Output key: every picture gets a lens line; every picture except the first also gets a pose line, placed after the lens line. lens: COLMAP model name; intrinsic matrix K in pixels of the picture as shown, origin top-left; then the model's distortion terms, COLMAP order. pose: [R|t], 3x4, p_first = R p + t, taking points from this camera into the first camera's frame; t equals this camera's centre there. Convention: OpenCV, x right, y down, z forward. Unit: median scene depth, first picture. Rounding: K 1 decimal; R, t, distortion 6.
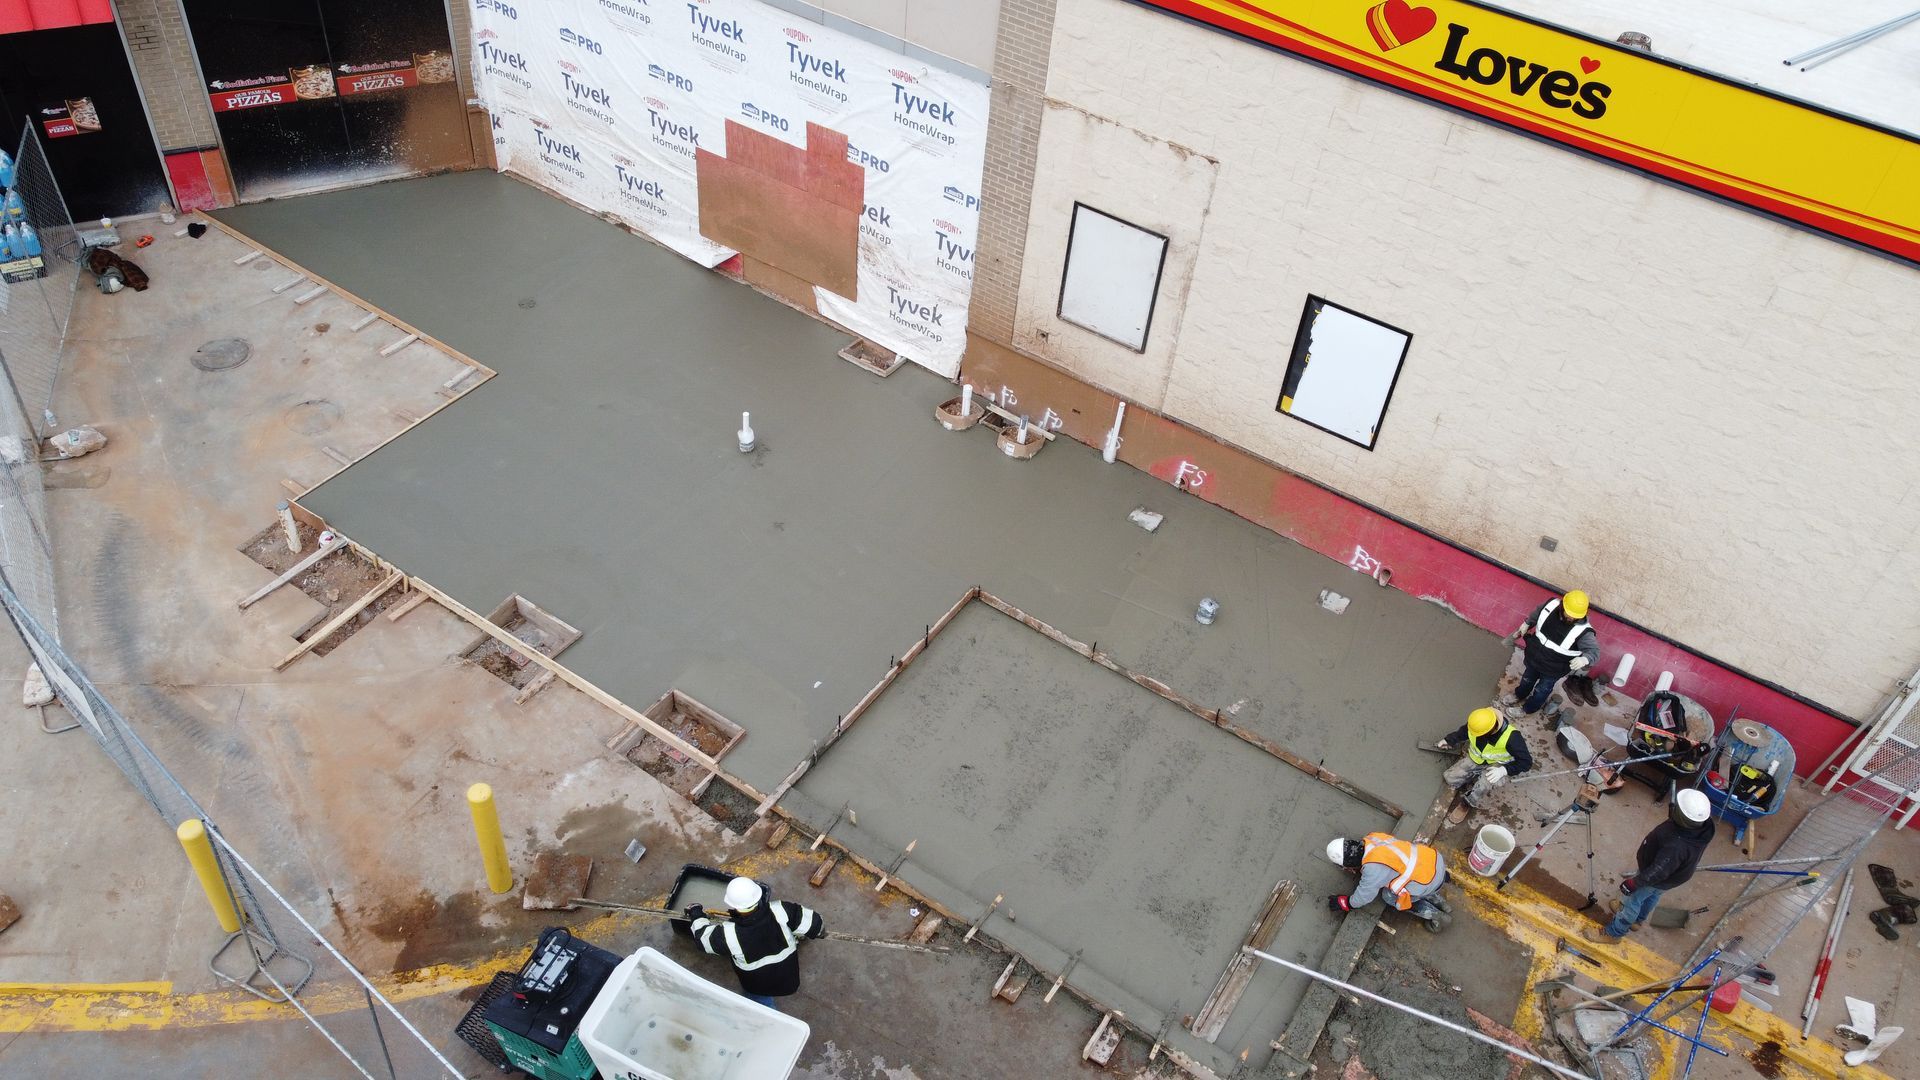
lens RADIAL K [[1450.0, 0, 957.8], [0, 1450.0, 540.2], [0, 0, 1]] dist [0.000437, -0.000803]
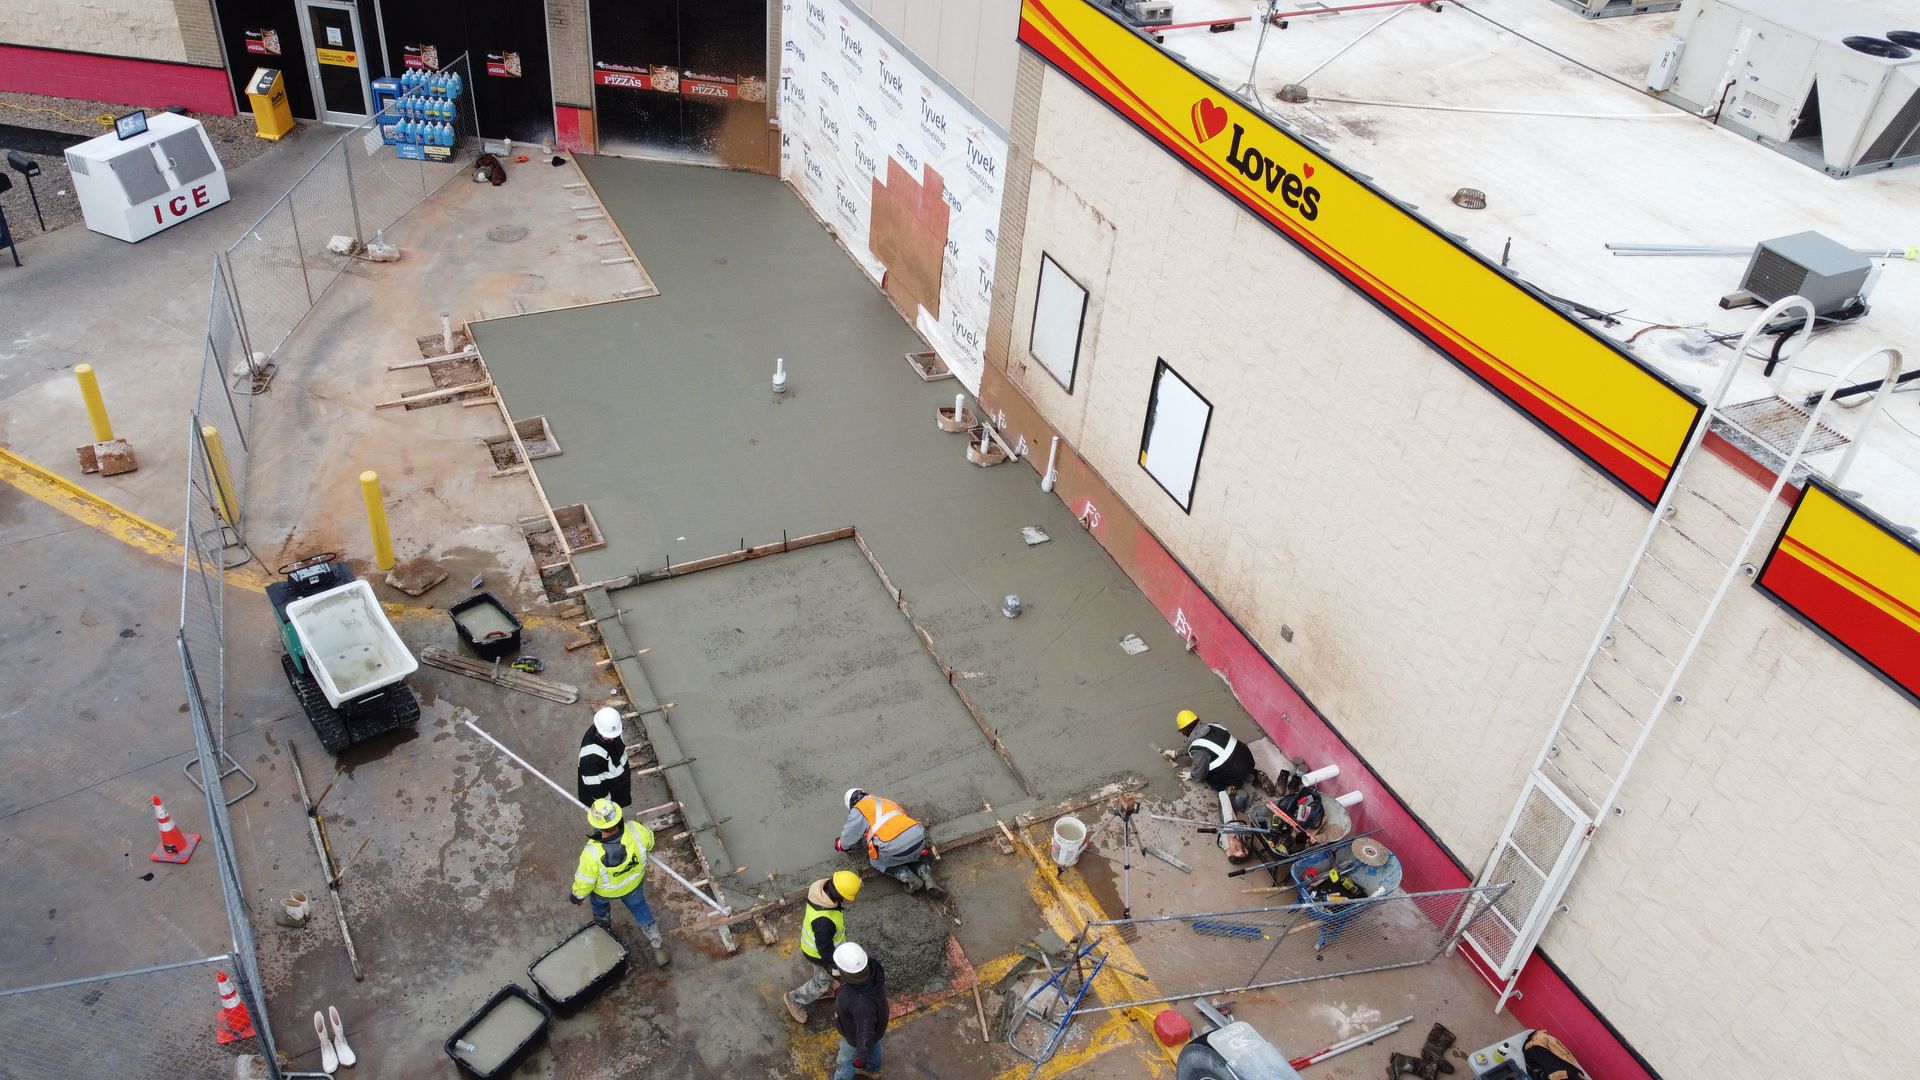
lens RADIAL K [[1450.0, 0, 963.9], [0, 1450.0, 543.3], [0, 0, 1]] dist [0.000437, -0.000803]
pose [[0.864196, 0.305706, -0.399636, 0.576100], [-0.357921, 0.931741, -0.061244, 0.085805], [0.353635, 0.195965, 0.914626, -0.061381]]
